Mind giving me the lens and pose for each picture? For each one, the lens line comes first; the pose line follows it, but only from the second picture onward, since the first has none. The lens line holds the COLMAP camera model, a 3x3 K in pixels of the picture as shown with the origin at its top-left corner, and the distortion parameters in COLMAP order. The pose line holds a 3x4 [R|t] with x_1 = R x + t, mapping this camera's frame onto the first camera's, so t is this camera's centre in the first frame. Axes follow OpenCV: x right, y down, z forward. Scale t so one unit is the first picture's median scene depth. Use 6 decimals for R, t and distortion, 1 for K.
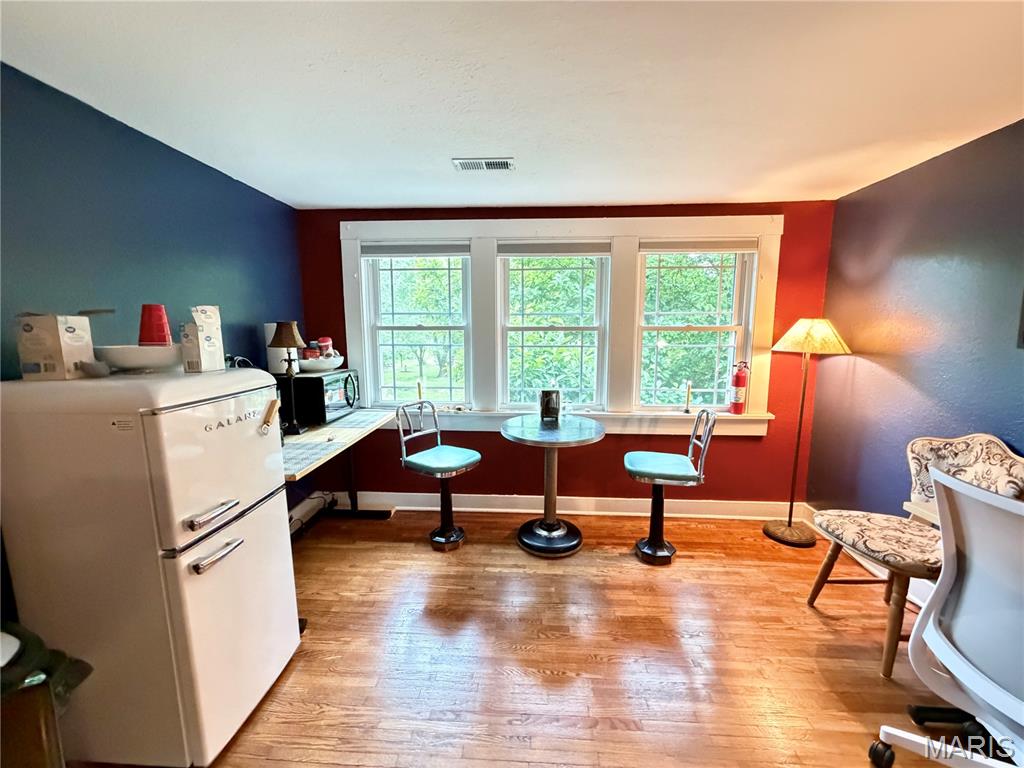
lens RADIAL K [[408.0, 0, 507.8], [0, 408.0, 384.2], [0, 0, 1]] dist [0.004729, 0.000032]
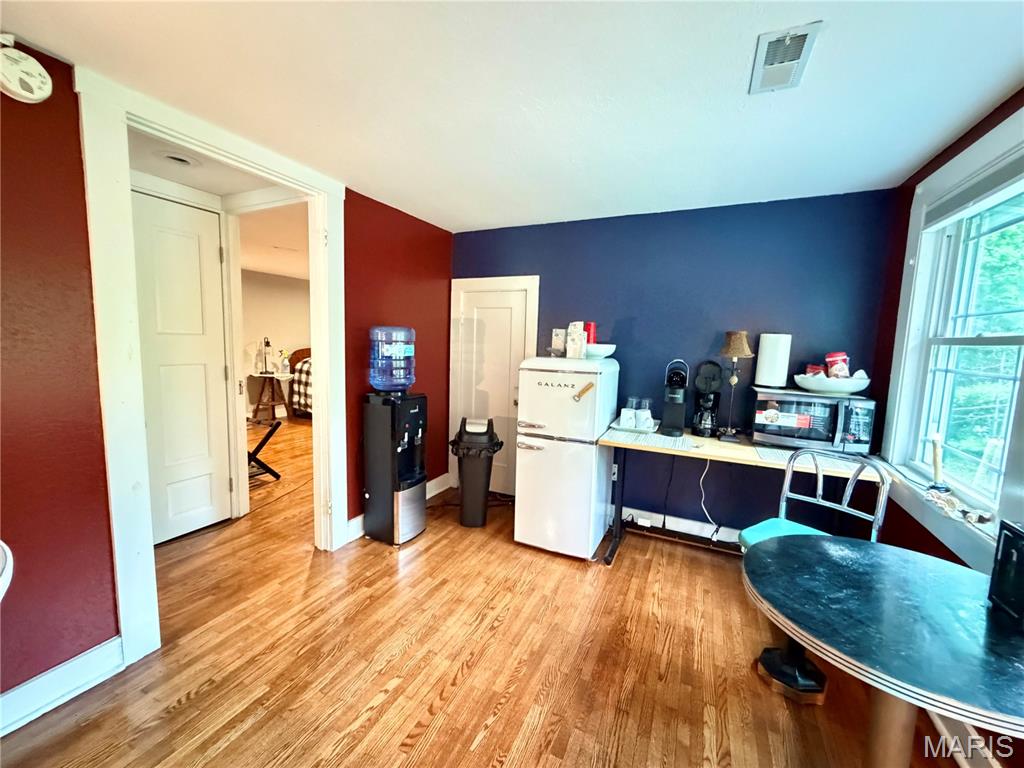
lens RADIAL K [[408.0, 0, 510.4], [0, 408.0, 382.5], [0, 0, 1]] dist [0.004729, 0.000032]
pose [[-0.374798, 0.094533, -0.922274, 0.676687], [-0.150215, 0.975451, 0.161028, -0.115251], [0.914856, 0.198892, -0.351397, 0.922319]]
